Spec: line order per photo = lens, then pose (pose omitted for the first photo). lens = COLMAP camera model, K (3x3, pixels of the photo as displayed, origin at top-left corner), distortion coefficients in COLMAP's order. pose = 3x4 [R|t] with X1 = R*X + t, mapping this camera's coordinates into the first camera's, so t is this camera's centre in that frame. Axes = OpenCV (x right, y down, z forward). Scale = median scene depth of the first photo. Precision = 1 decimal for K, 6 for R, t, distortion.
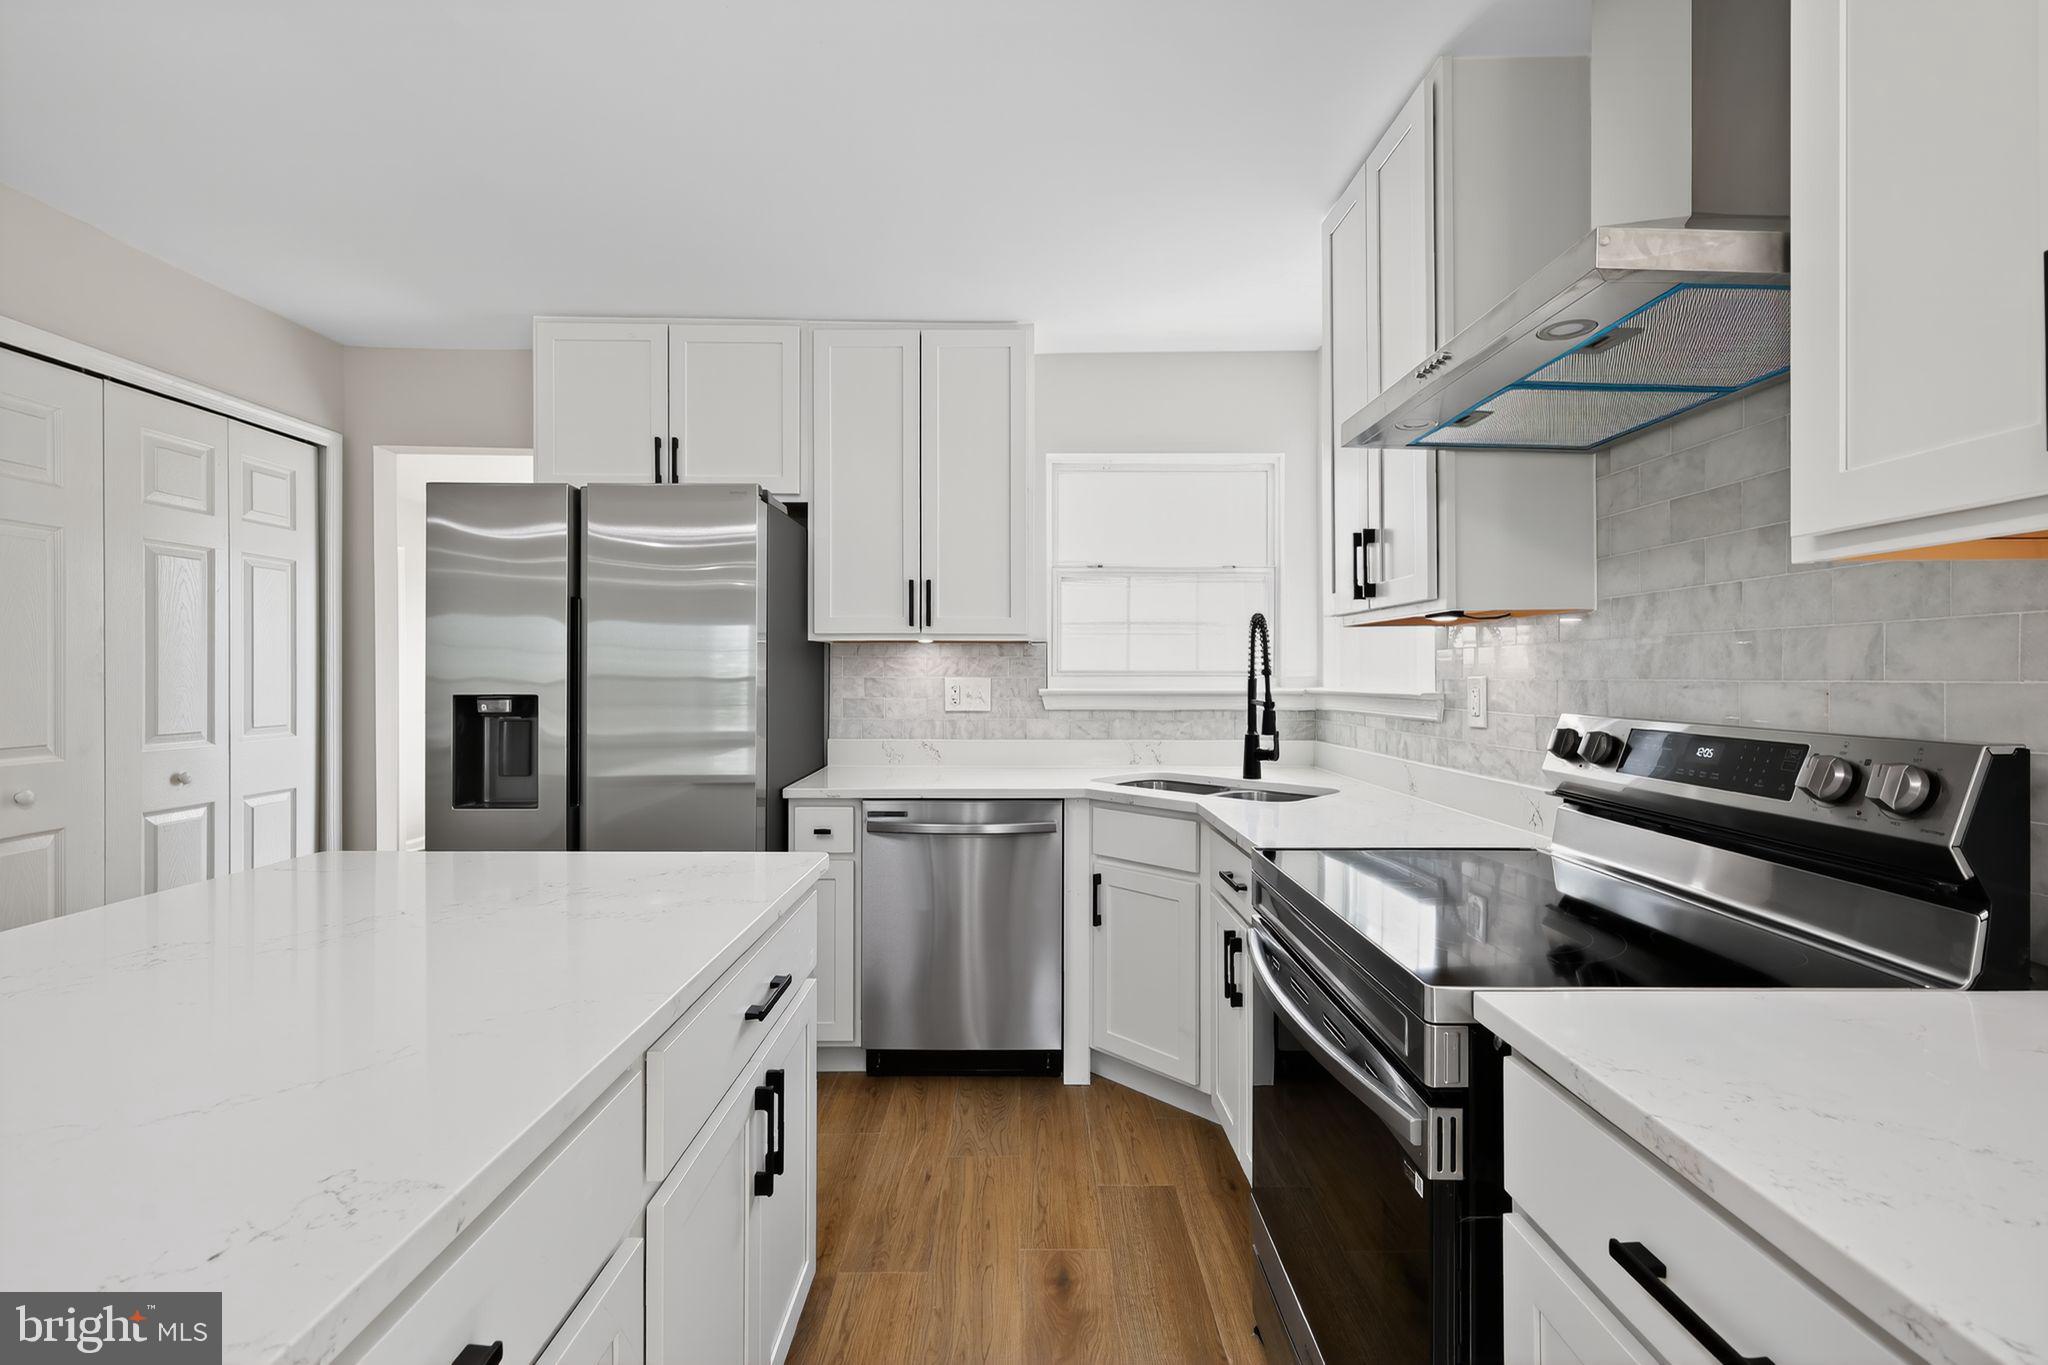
lens RADIAL K [[893.5, 0, 1024.0], [0, 893.5, 682.5], [0, 0, 1]] dist [0.000575, 0.000017]
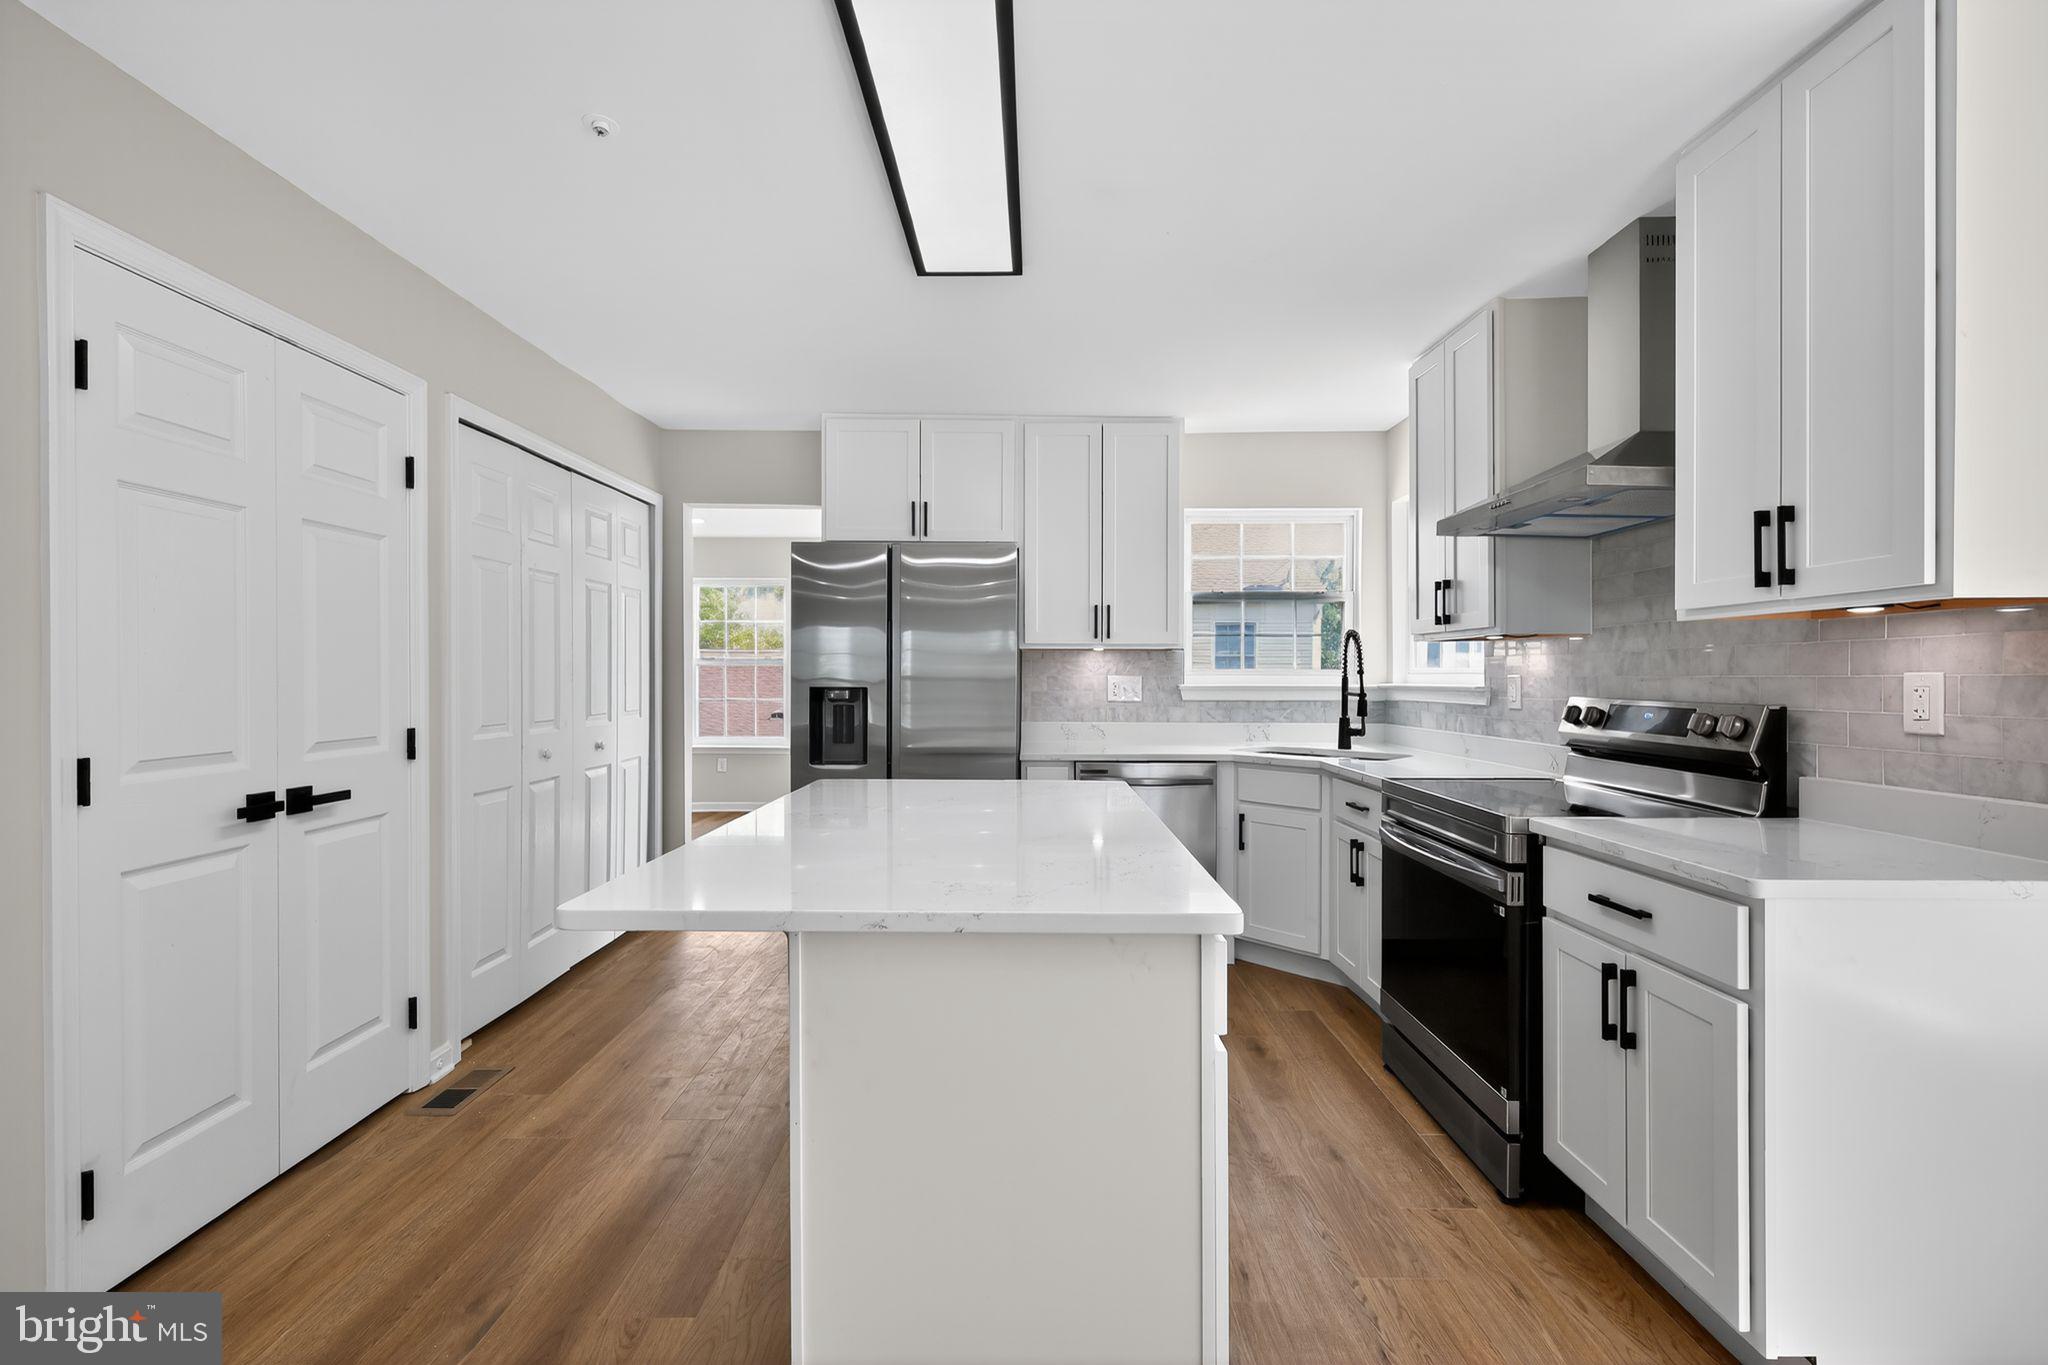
lens RADIAL K [[891.3, 0, 1024.0], [0, 891.3, 682.5], [0, 0, 1]] dist [0.000199, 0.000070]
pose [[0.999949, 0.001842, -0.009908, -0.313903], [-0.001857, 0.999997, -0.001504, 0.009903], [0.009905, 0.001522, 0.999950, -0.526568]]
